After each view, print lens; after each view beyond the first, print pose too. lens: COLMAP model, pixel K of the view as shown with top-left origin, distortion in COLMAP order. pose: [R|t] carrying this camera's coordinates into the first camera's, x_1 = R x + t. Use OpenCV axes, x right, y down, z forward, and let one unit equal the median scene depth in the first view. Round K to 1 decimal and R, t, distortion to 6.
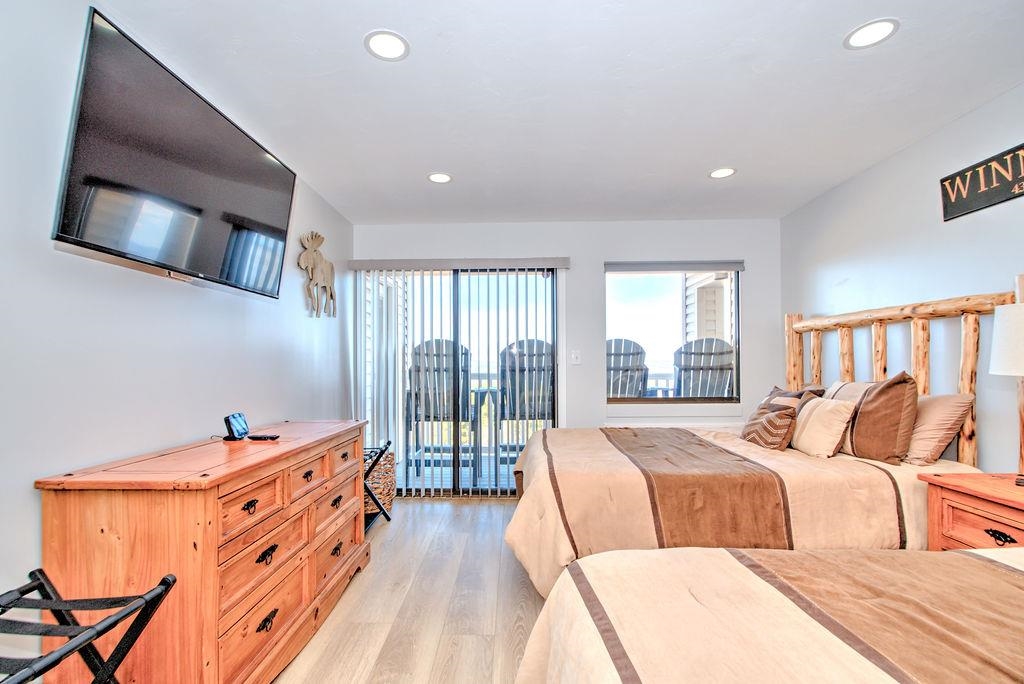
lens RADIAL K [[461.5, 0, 505.4], [0, 461.5, 349.8], [0, 0, 1]] dist [-0.000470, -0.005445]
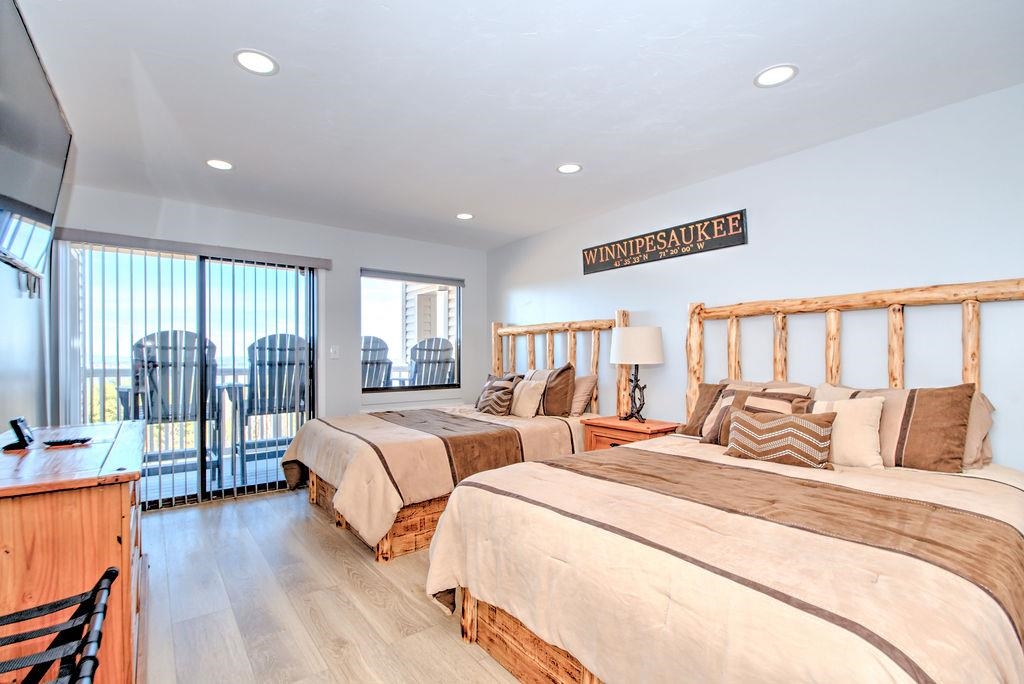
lens RADIAL K [[461.5, 0, 501.7], [0, 461.5, 341.0], [0, 0, 1]] dist [-0.000470, -0.005445]
pose [[0.780693, 0.023859, 0.624459, -0.338318], [-0.018262, 0.999715, -0.015366, -0.000306], [-0.624647, 0.000592, 0.780907, -0.146368]]
